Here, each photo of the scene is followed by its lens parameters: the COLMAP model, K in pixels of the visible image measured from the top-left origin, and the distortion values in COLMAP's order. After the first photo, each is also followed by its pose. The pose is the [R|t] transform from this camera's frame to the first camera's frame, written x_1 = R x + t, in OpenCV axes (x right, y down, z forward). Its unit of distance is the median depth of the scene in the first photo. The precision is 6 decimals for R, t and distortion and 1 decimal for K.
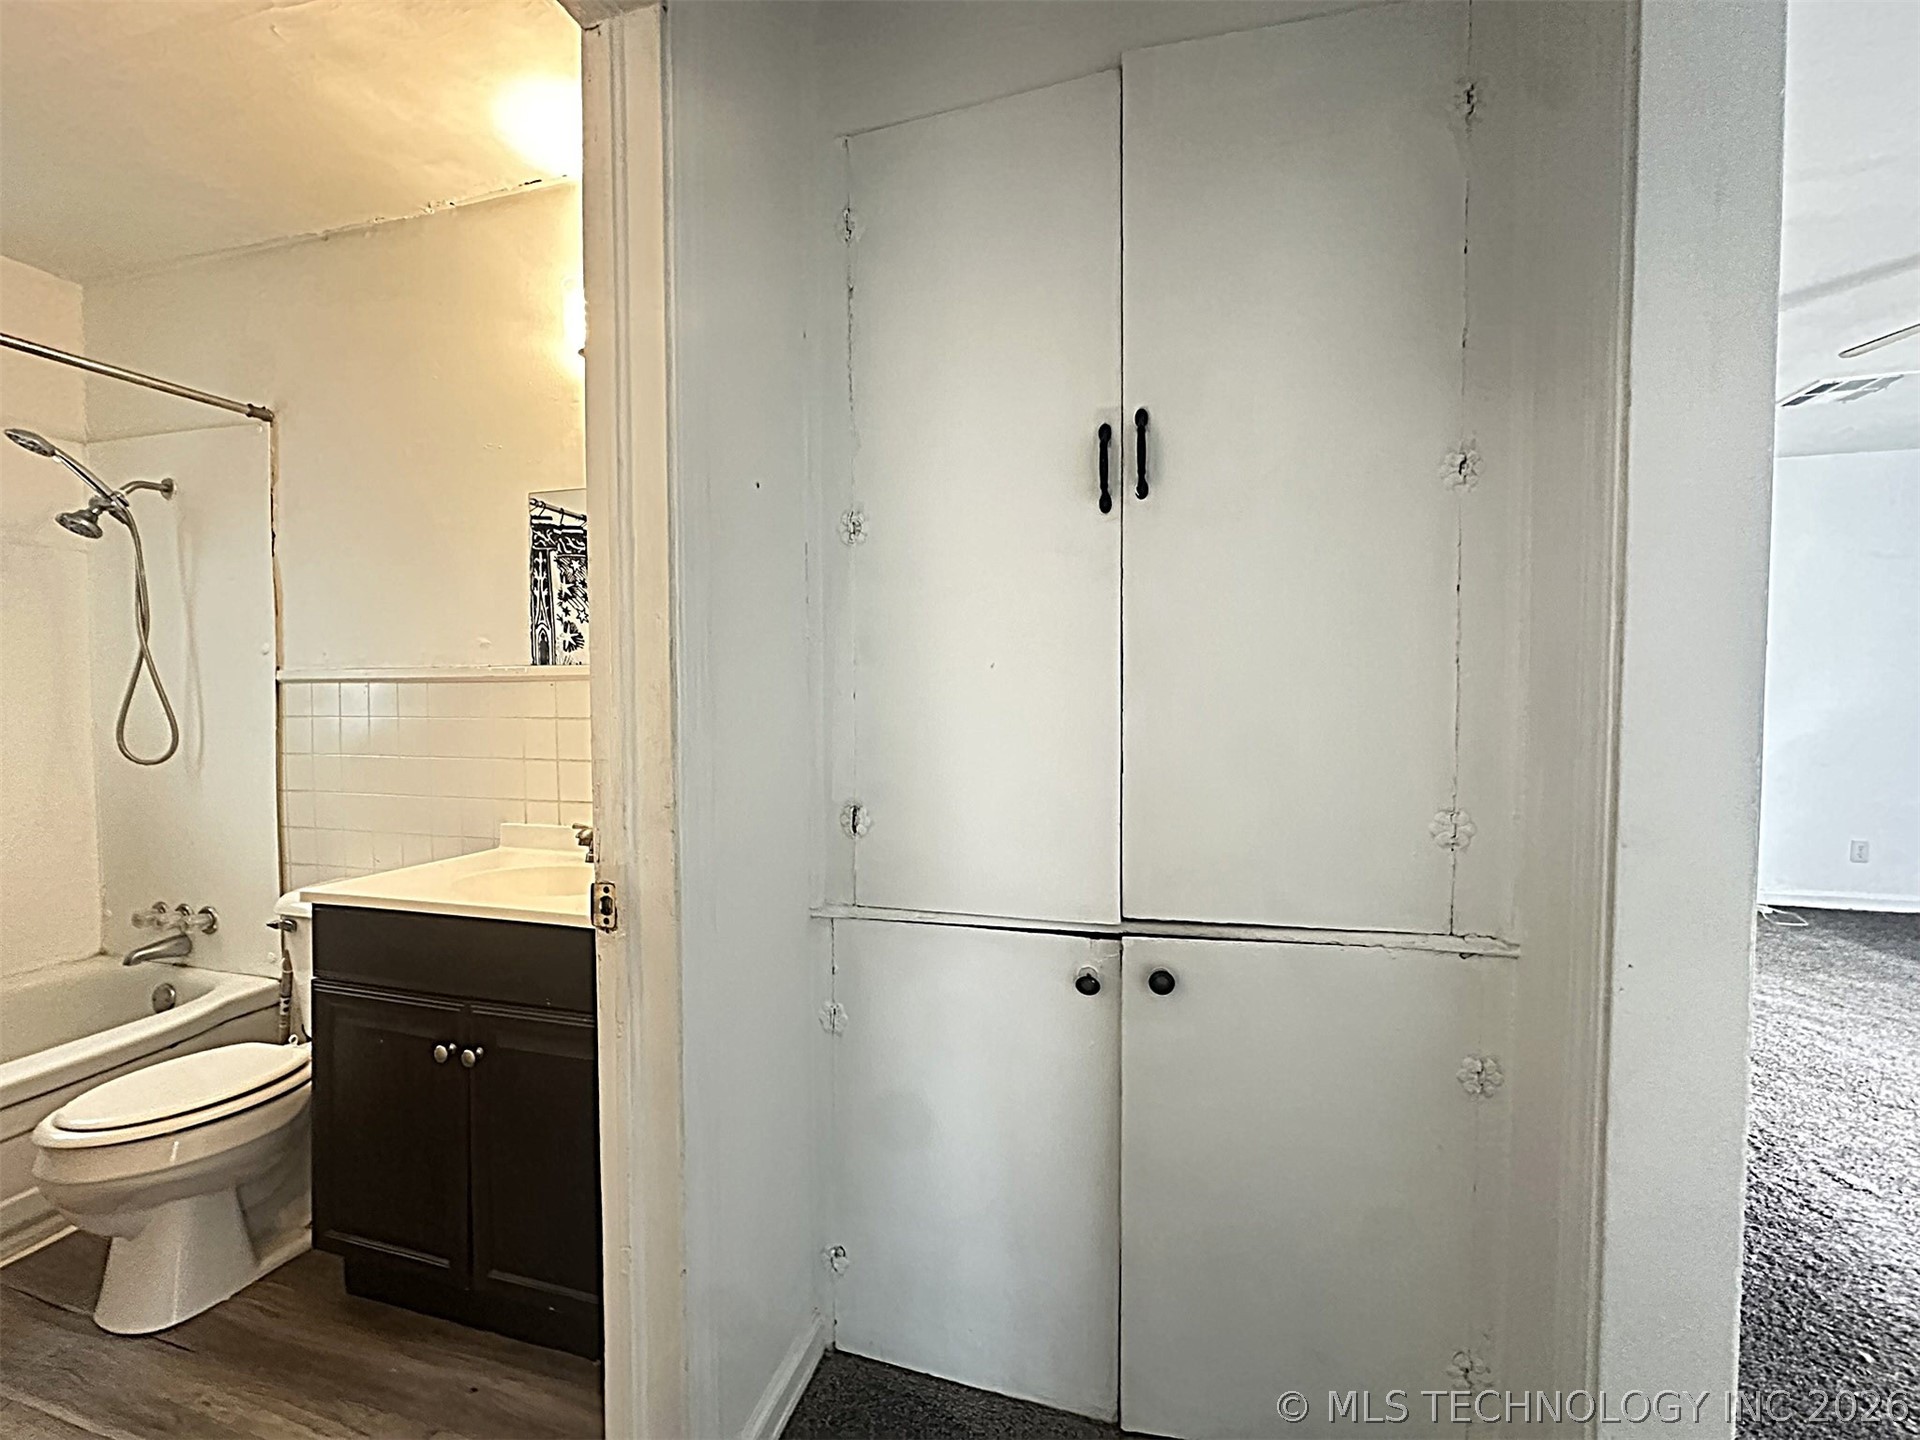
lens RADIAL K [[766.2, 0, 960.6], [0, 766.2, 718.3], [0, 0, 1]] dist [-0.005252, 0.001496]
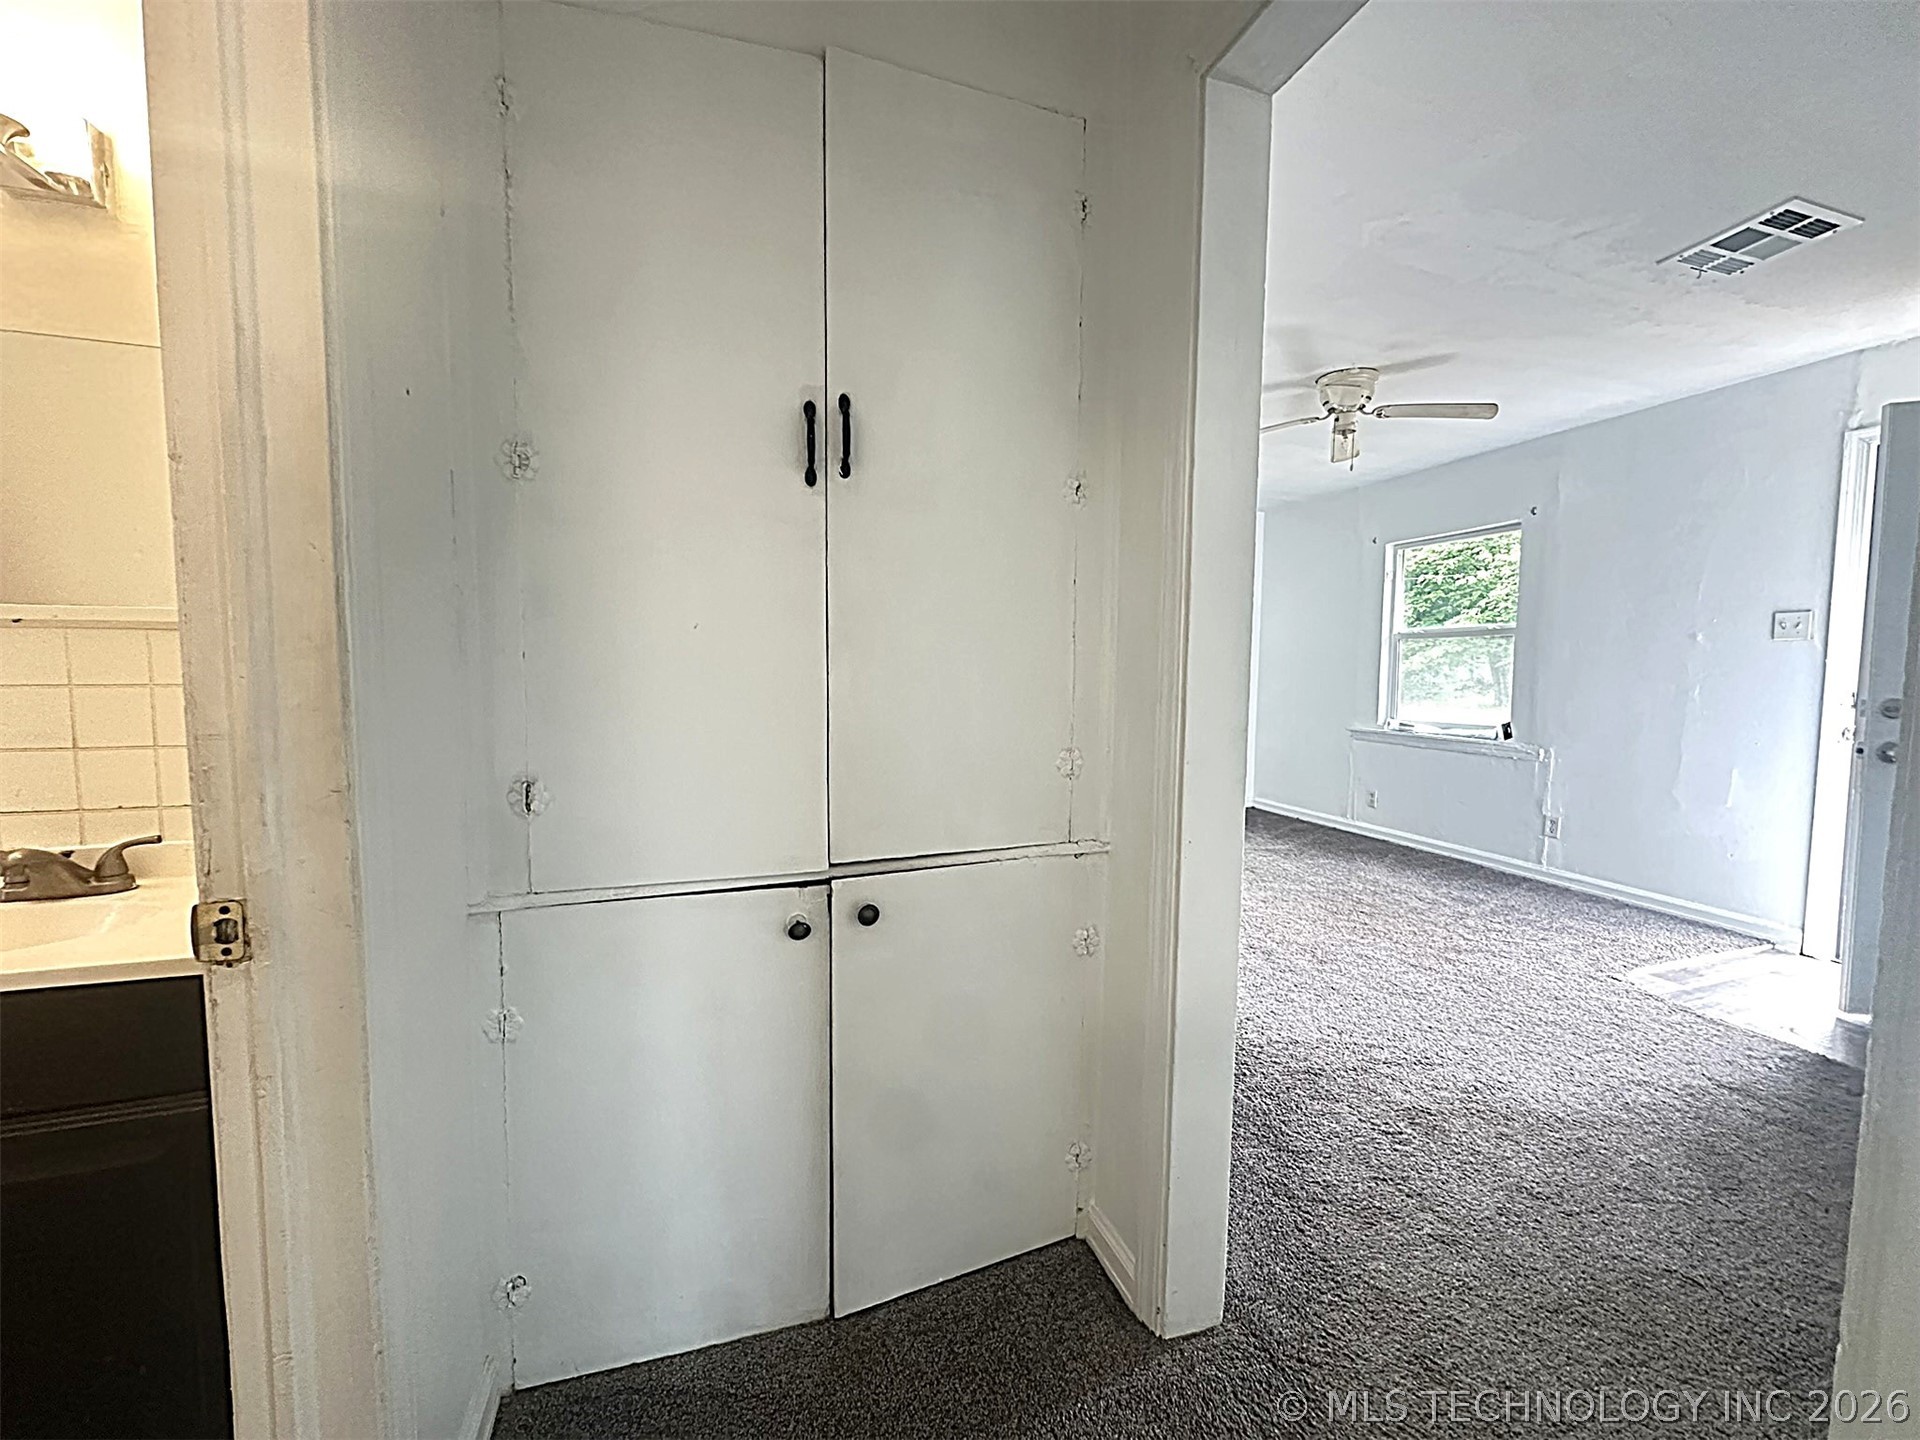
lens RADIAL K [[766.2, 0, 967.0], [0, 766.2, 718.1], [0, 0, 1]] dist [-0.005252, 0.001496]
pose [[0.831309, -0.026870, 0.555161, -0.228964], [0.004808, 0.999141, 0.041161, 0.009313], [-0.555790, -0.031548, 0.830724, -0.008400]]
